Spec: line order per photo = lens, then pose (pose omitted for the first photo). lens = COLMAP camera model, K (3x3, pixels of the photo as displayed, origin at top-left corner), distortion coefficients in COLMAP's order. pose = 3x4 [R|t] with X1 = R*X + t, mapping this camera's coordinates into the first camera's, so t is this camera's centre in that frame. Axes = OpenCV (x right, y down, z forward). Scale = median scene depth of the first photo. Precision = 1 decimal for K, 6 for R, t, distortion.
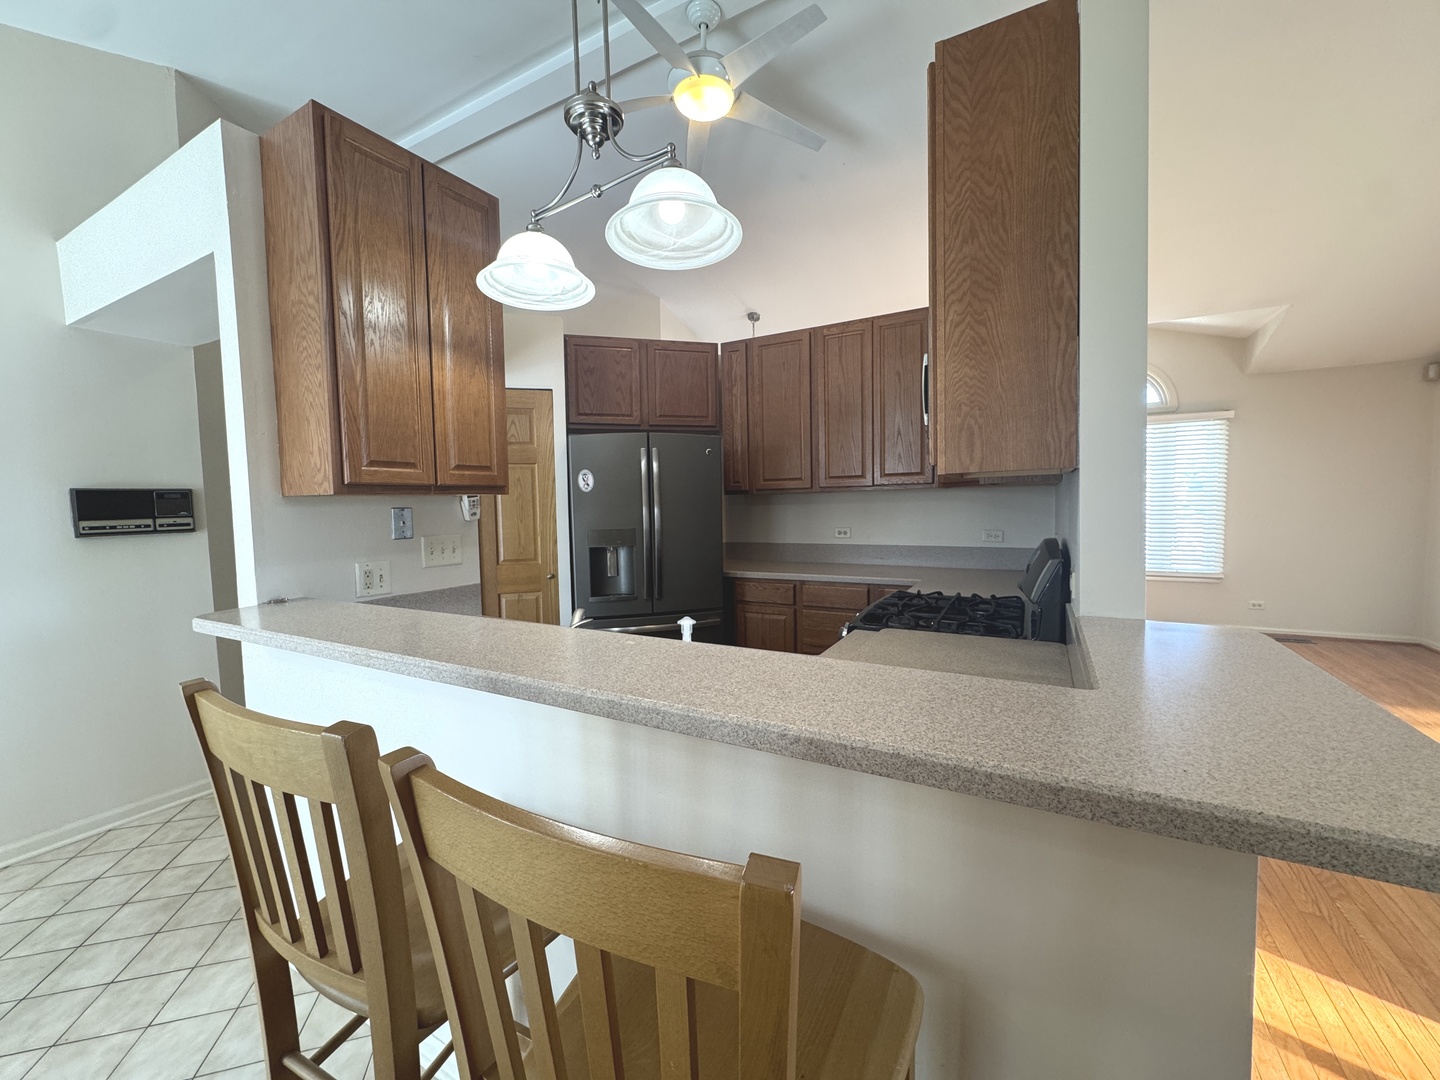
lens RADIAL K [[577.0, 0, 720.0], [0, 577.0, 540.0], [0, 0, 1]] dist [-0.035163, 0.000090]
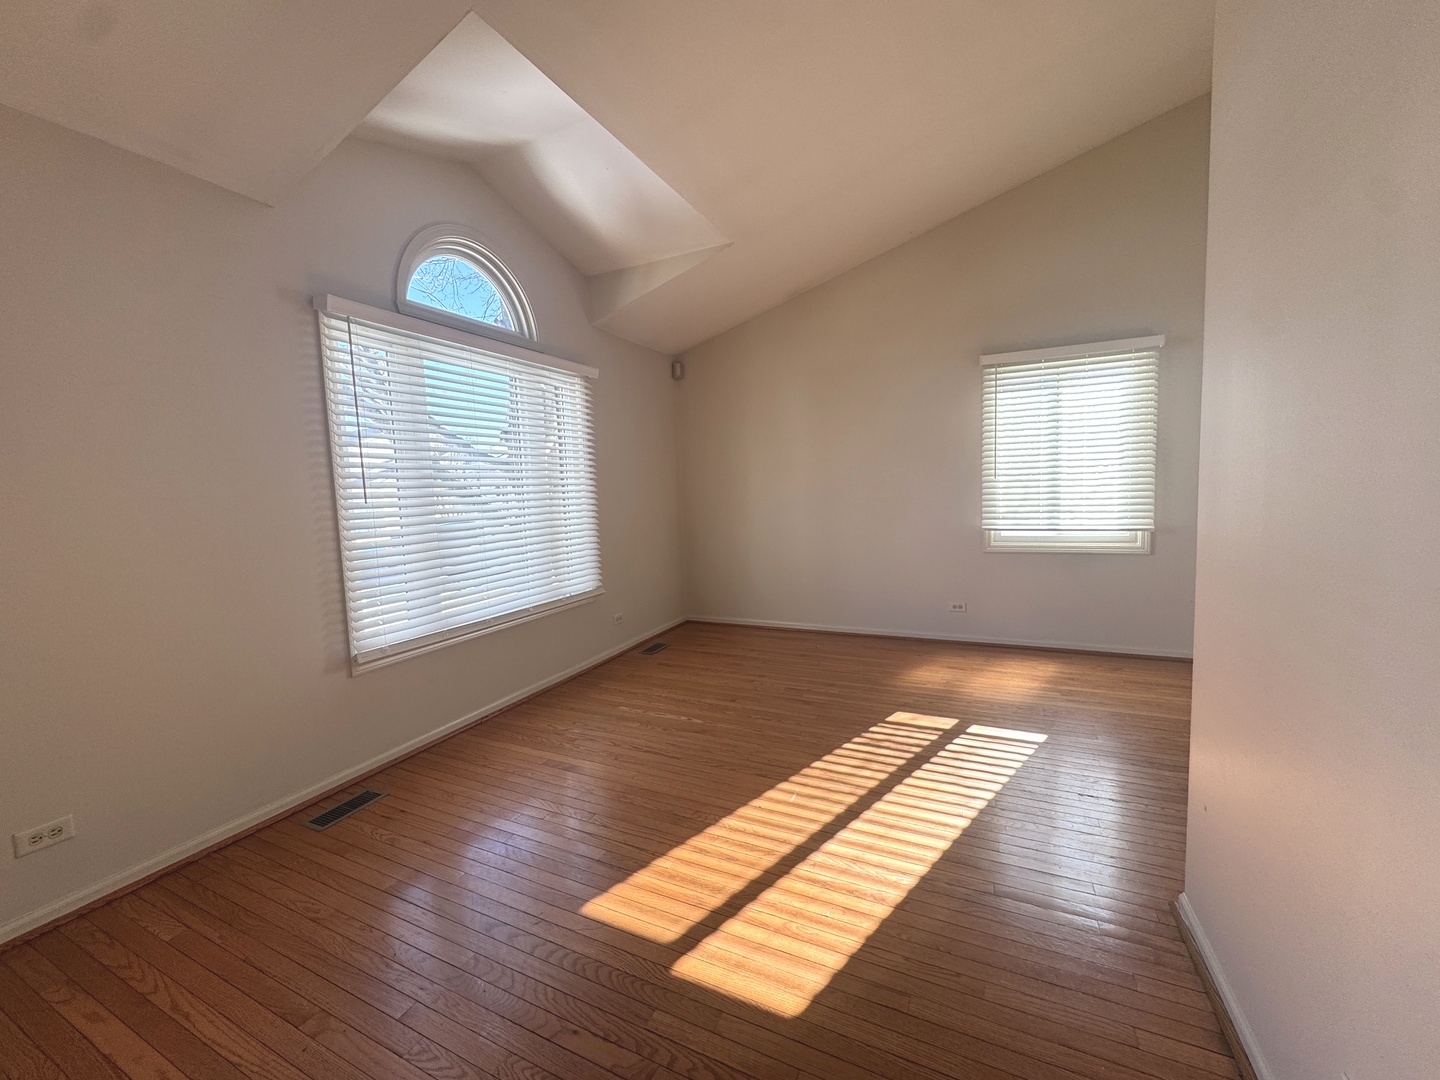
lens RADIAL K [[577.0, 0, 720.0], [0, 577.0, 540.0], [0, 0, 1]] dist [-0.035163, 0.000090]
pose [[-0.070561, -0.062904, 0.995522, 0.137664], [0.090610, 0.993480, 0.069197, -0.044612], [-0.993384, 0.095087, -0.064401, 0.991256]]
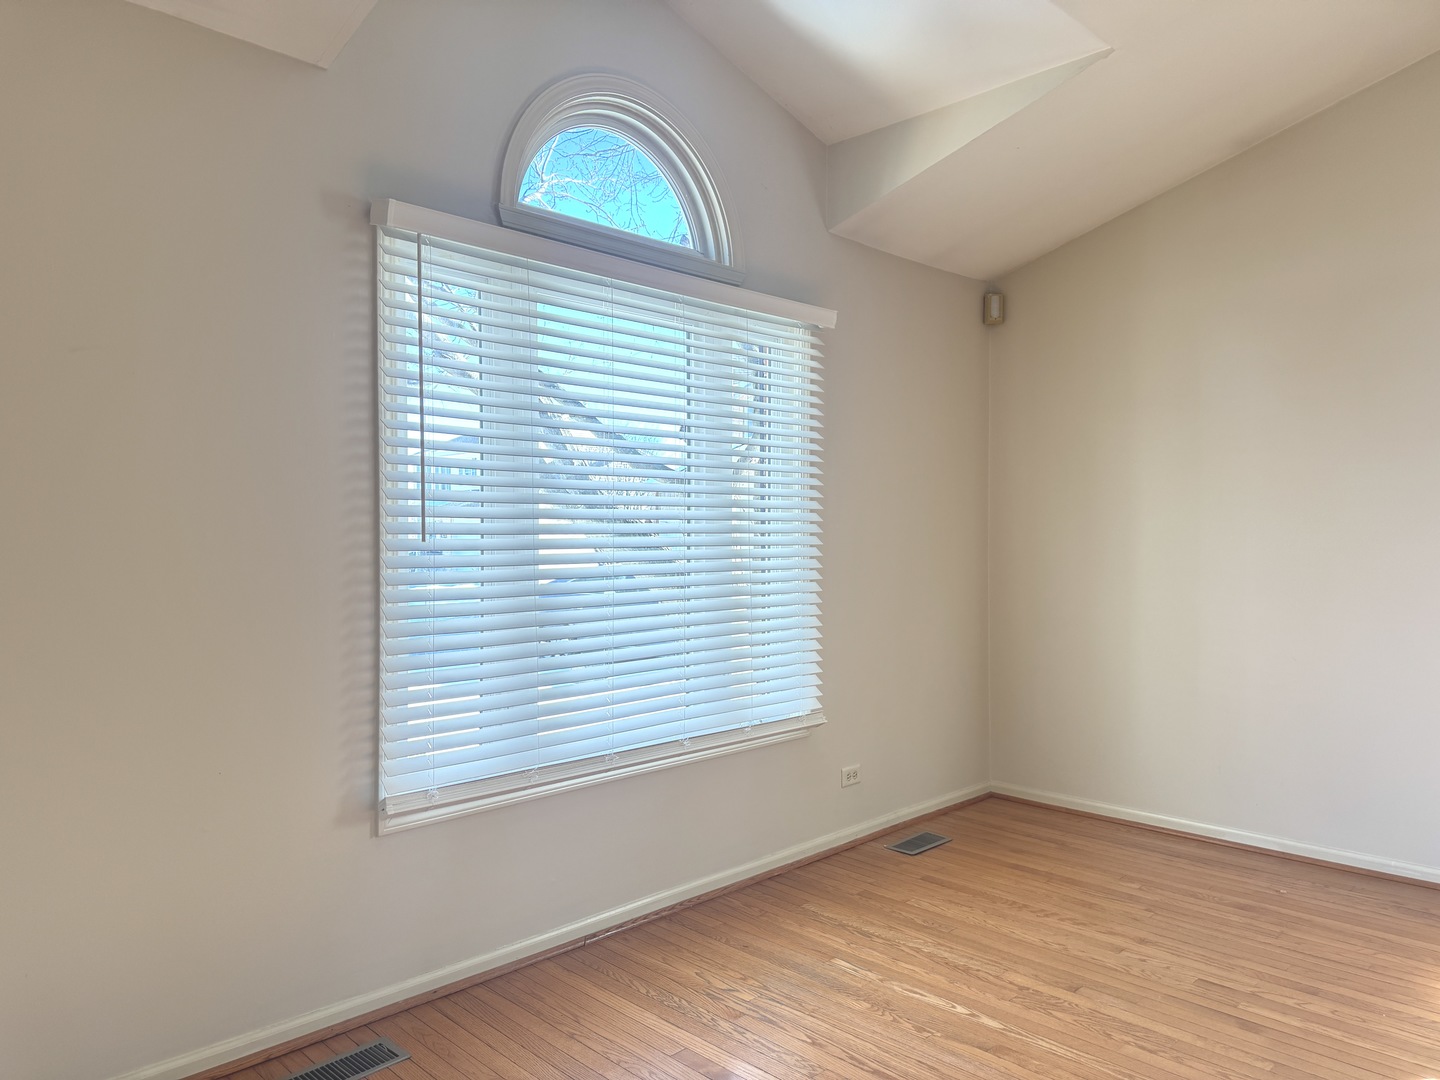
lens RADIAL K [[987.5, 0, 720.0], [0, 987.5, 540.0], [0, 0, 1]] dist [0.086031, -0.131983]
pose [[0.283345, 0.017552, 0.958857, 0.225005], [0.049180, 0.998251, -0.032806, -0.046774], [-0.957756, 0.056452, 0.281987, 0.963187]]
